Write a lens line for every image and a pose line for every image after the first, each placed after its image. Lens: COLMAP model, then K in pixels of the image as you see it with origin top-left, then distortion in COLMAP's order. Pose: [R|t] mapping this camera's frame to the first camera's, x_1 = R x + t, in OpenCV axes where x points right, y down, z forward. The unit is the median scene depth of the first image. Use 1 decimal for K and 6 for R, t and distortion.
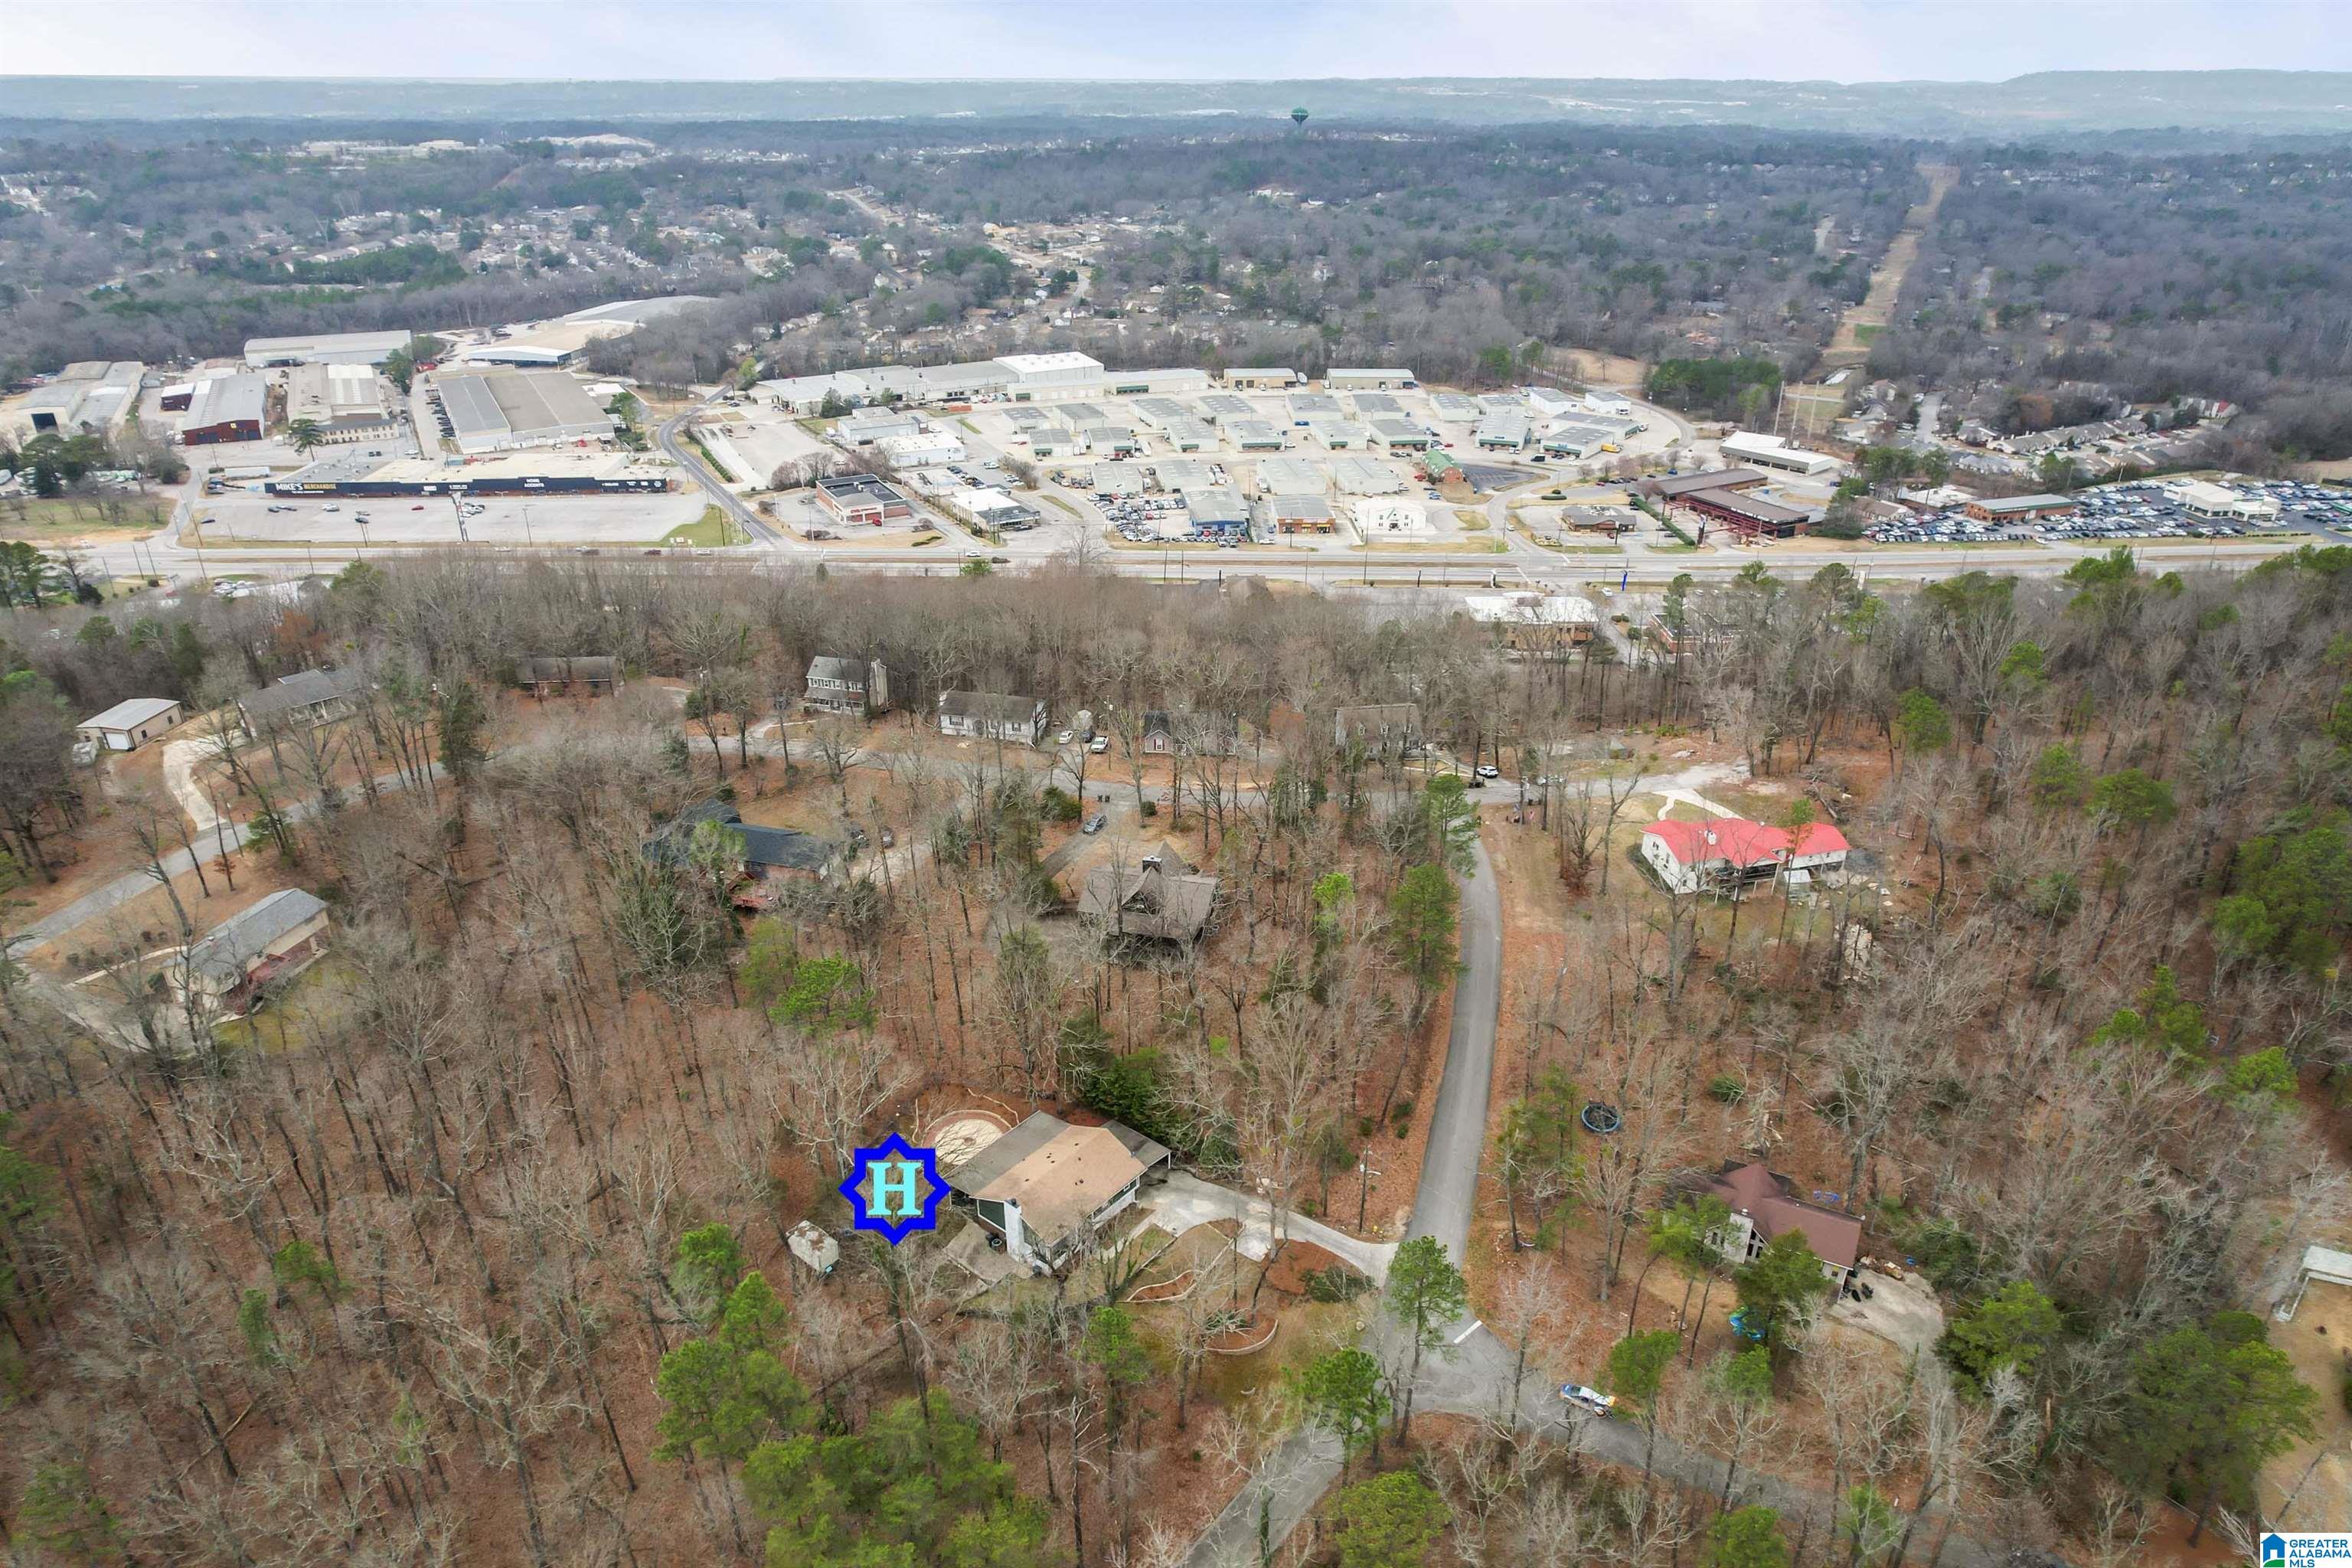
lens RADIAL K [[1536.7, 0, 1176.0], [0, 1536.7, 784.0], [0, 0, 1]] dist [-0.097329, 0.092274]
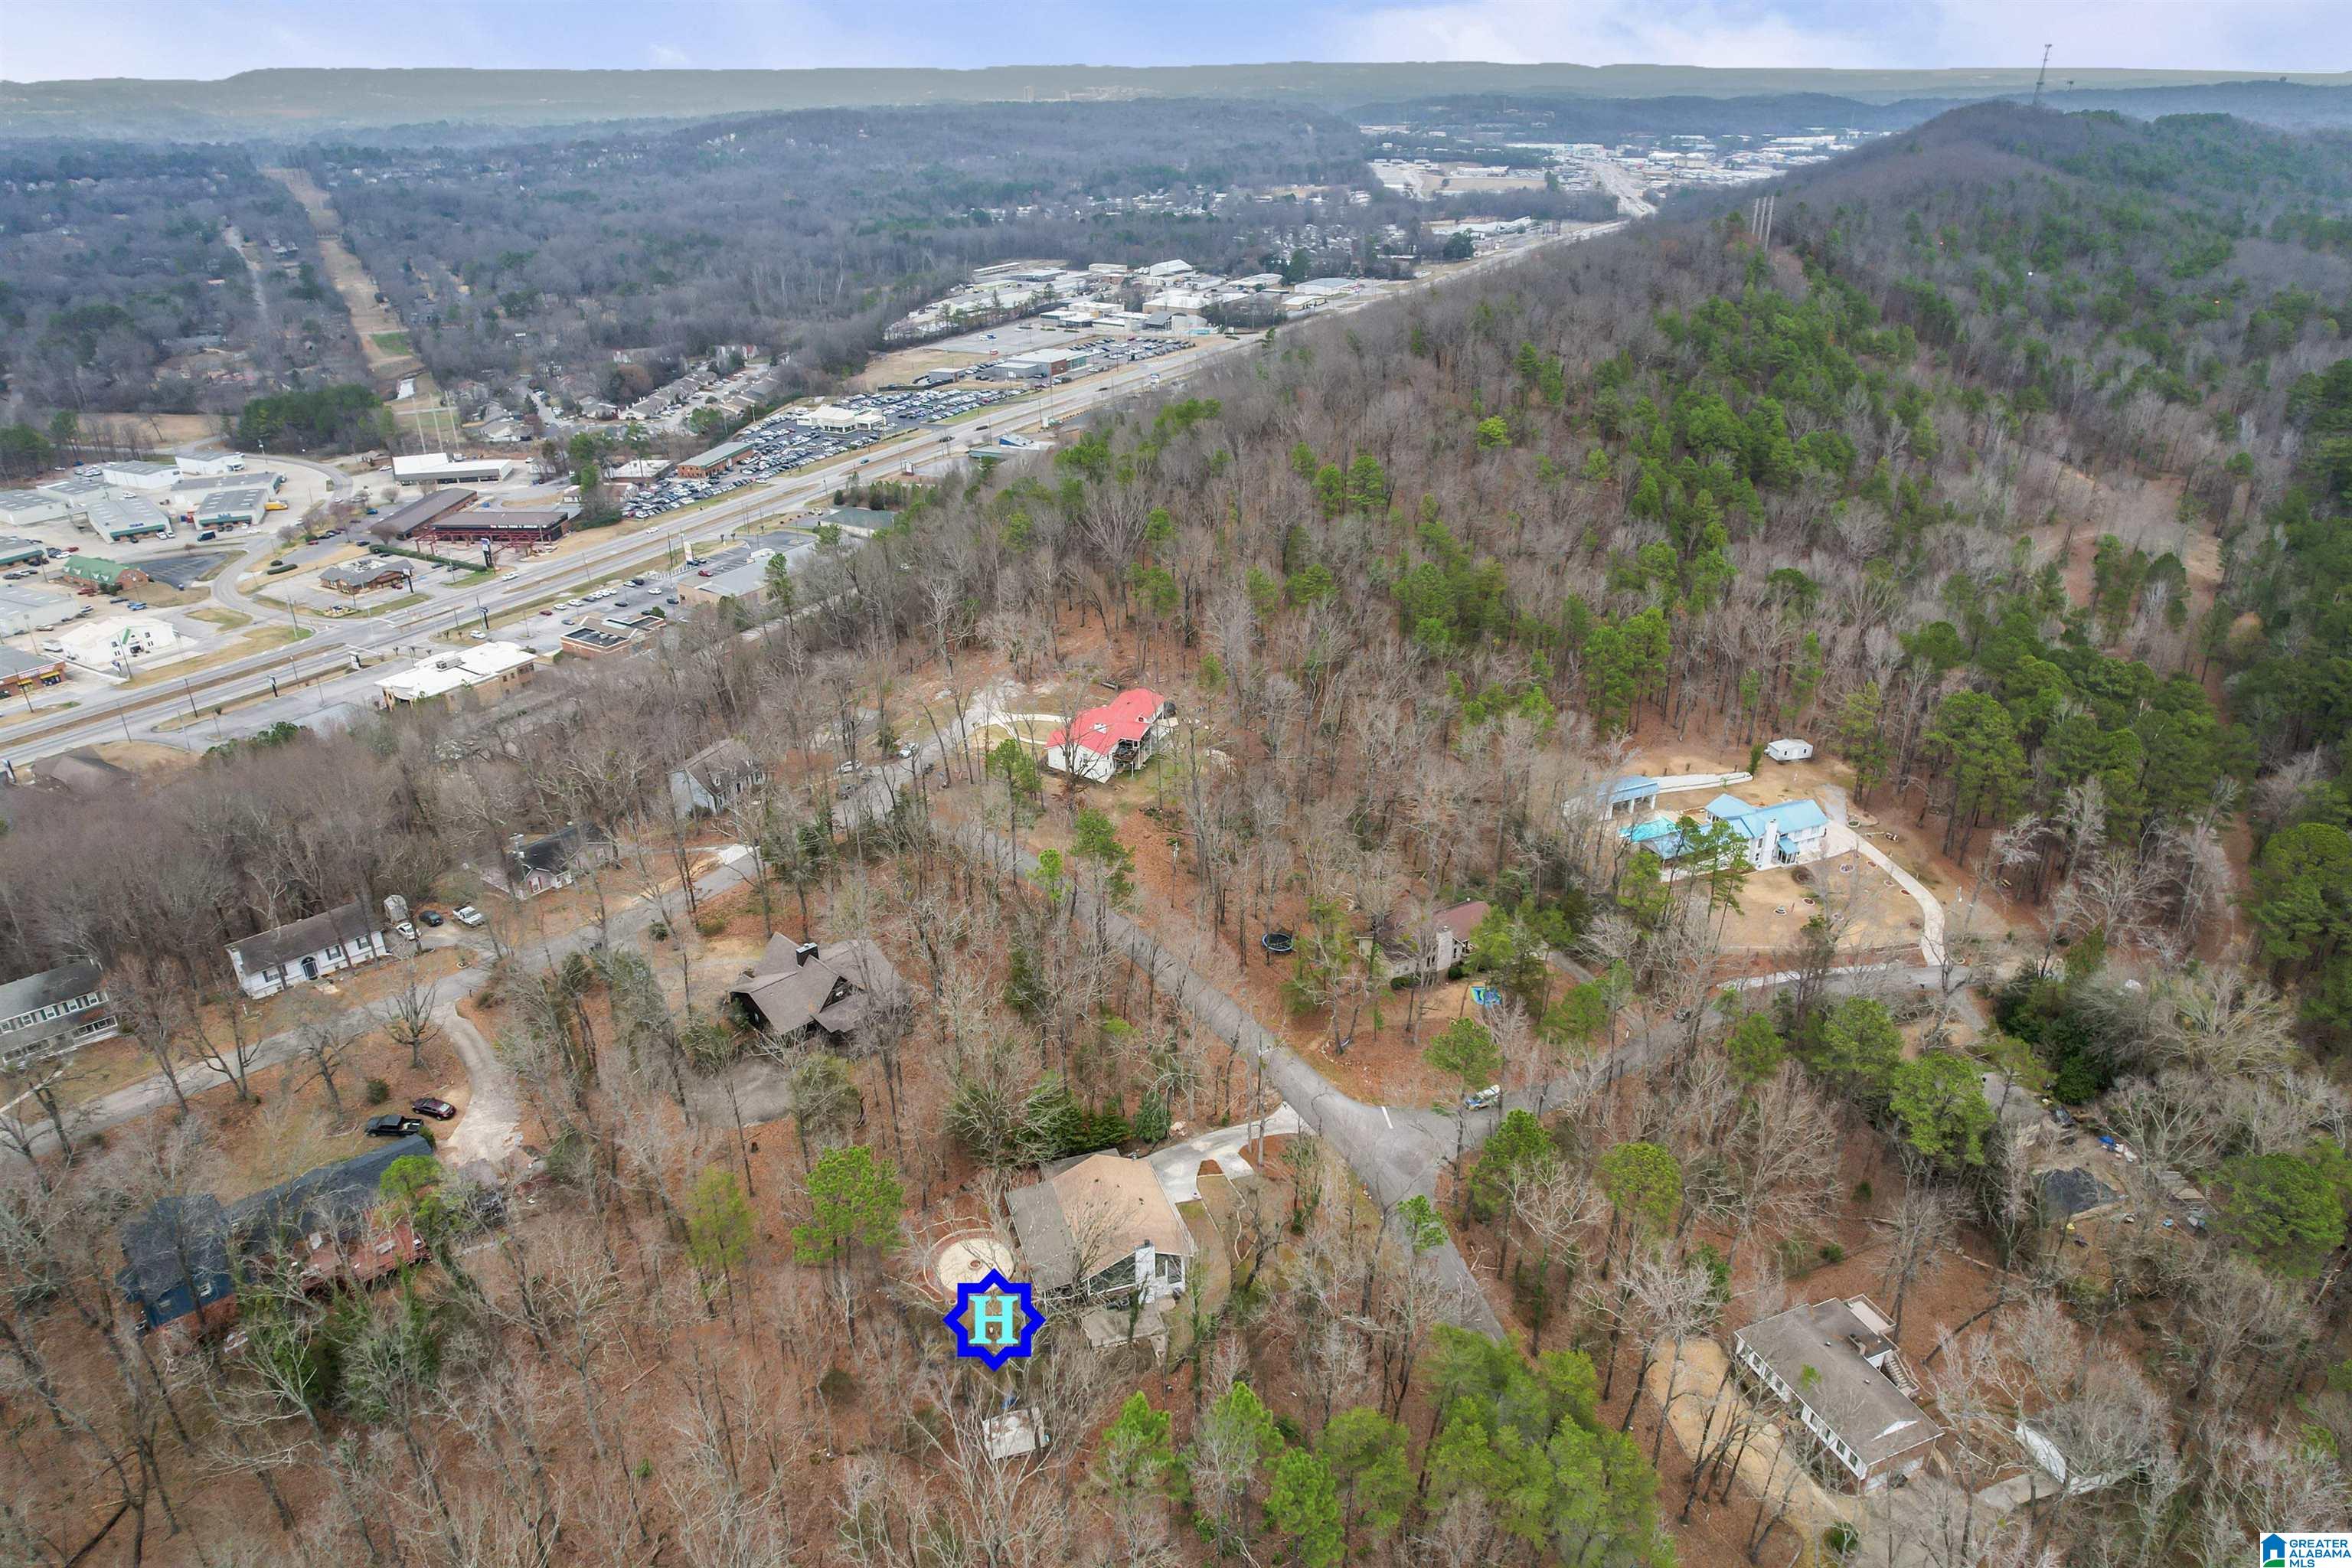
lens RADIAL K [[1536.7, 0, 1176.0], [0, 1536.7, 784.0], [0, 0, 1]] dist [-0.097329, 0.092274]
pose [[0.543718, -0.365537, 0.755483, -0.188733], [0.364373, 0.913719, 0.179860, -0.043416], [-0.756044, 0.177484, 0.629997, 0.079544]]
